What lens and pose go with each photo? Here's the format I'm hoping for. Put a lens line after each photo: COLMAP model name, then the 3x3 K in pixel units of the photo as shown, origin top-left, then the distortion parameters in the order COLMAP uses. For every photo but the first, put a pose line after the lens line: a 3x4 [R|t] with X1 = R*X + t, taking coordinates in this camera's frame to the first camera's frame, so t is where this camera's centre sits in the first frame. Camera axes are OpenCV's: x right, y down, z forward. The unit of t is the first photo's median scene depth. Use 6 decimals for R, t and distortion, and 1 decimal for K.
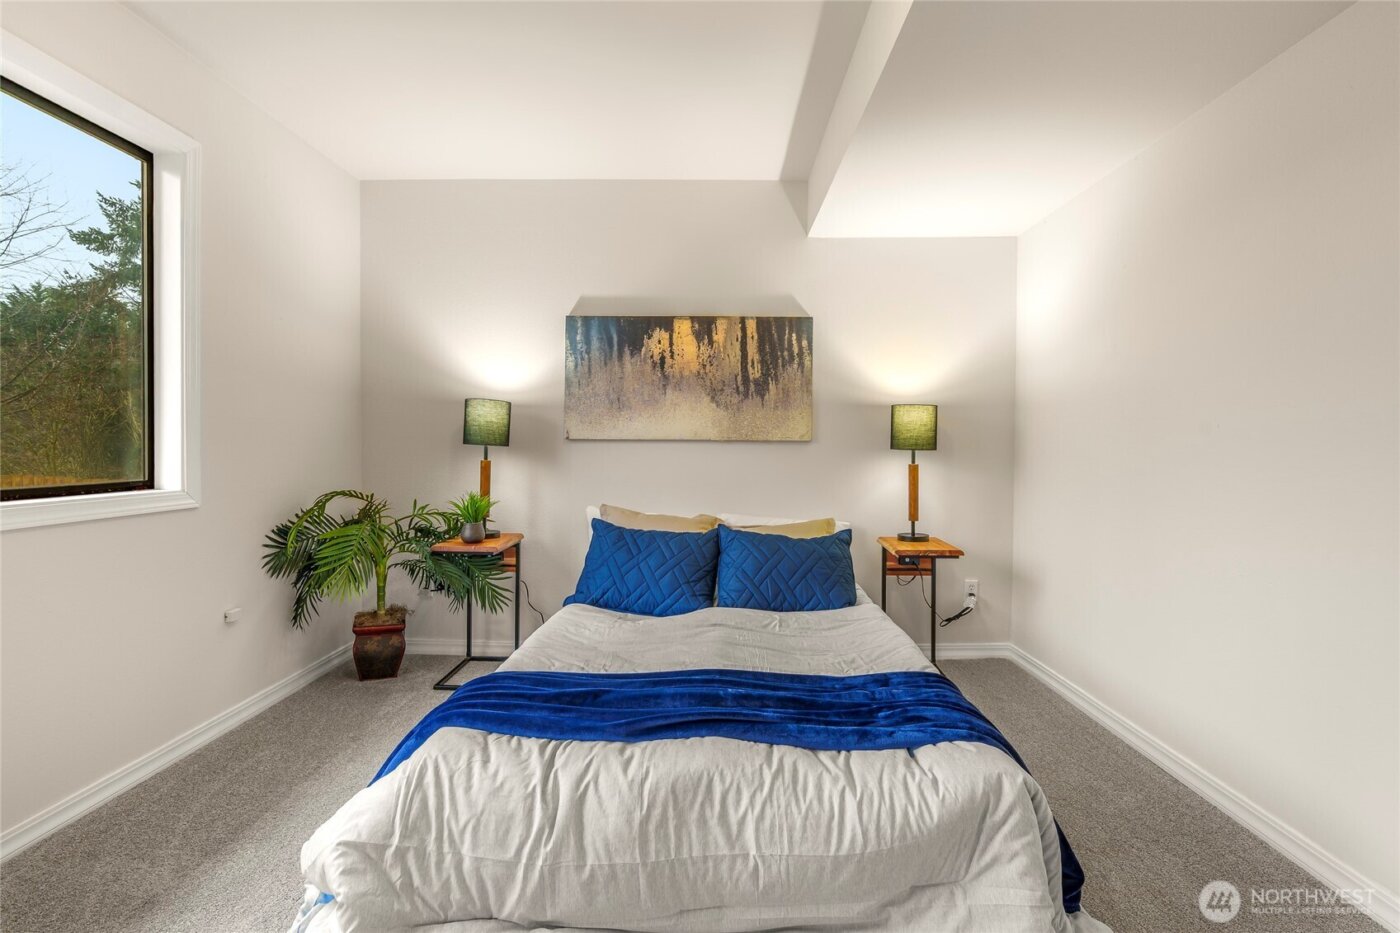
lens RADIAL K [[678.9, 0, 715.5], [0, 678.9, 468.6], [0, 0, 1]] dist [-0.004815, 0.001179]
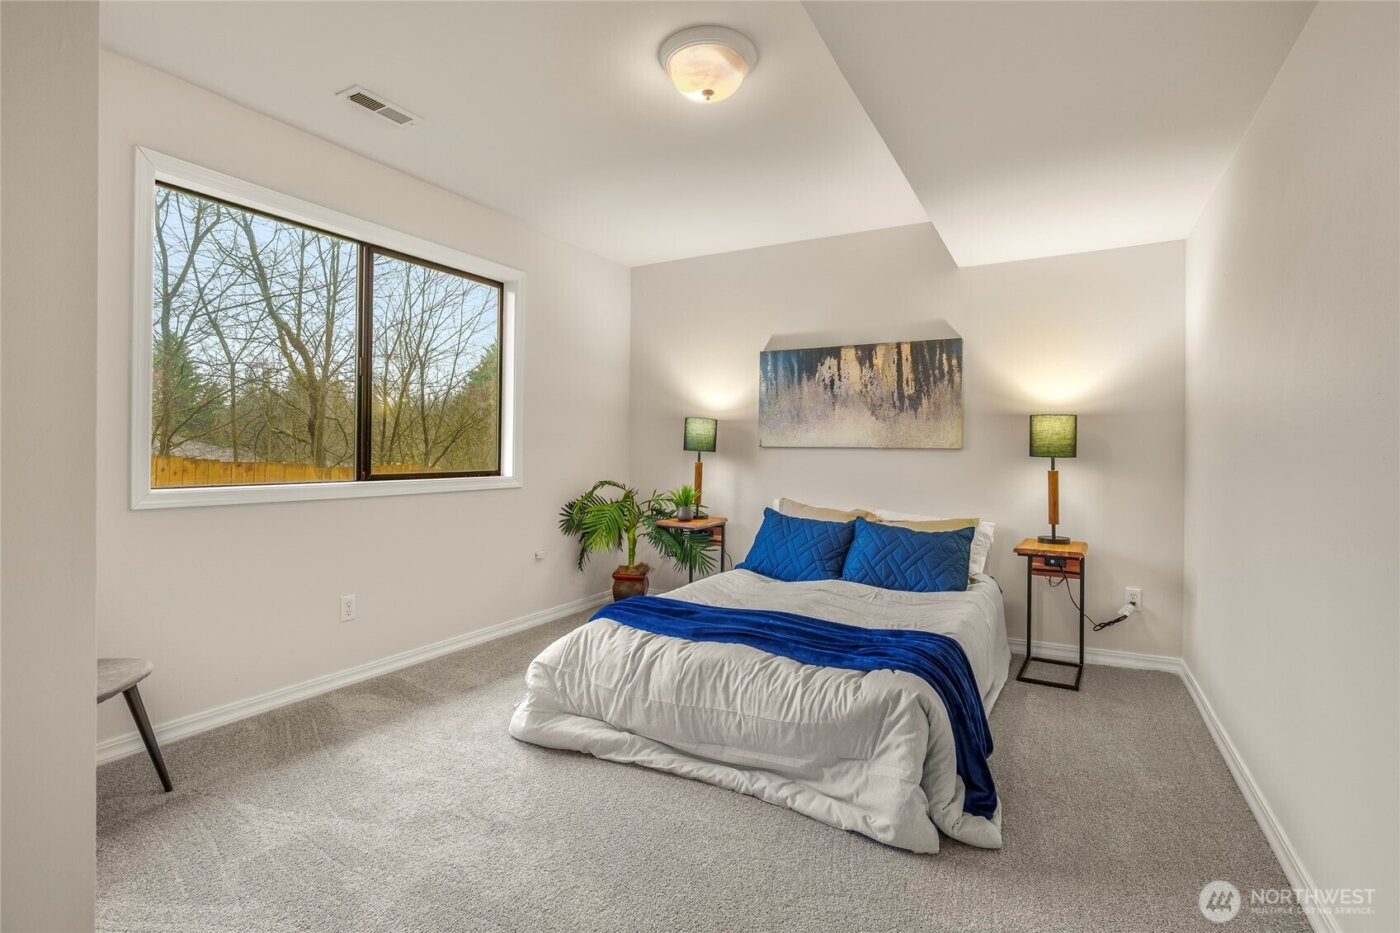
lens RADIAL K [[661.4, 0, 700.0], [0, 661.4, 466.5], [0, 0, 1]] dist [-0.005496, 0.000963]
pose [[0.876681, 0.014870, -0.480843, 0.326046], [-0.020630, 0.999765, -0.006695, 0.005729], [0.480630, 0.015790, 0.876781, -0.180439]]
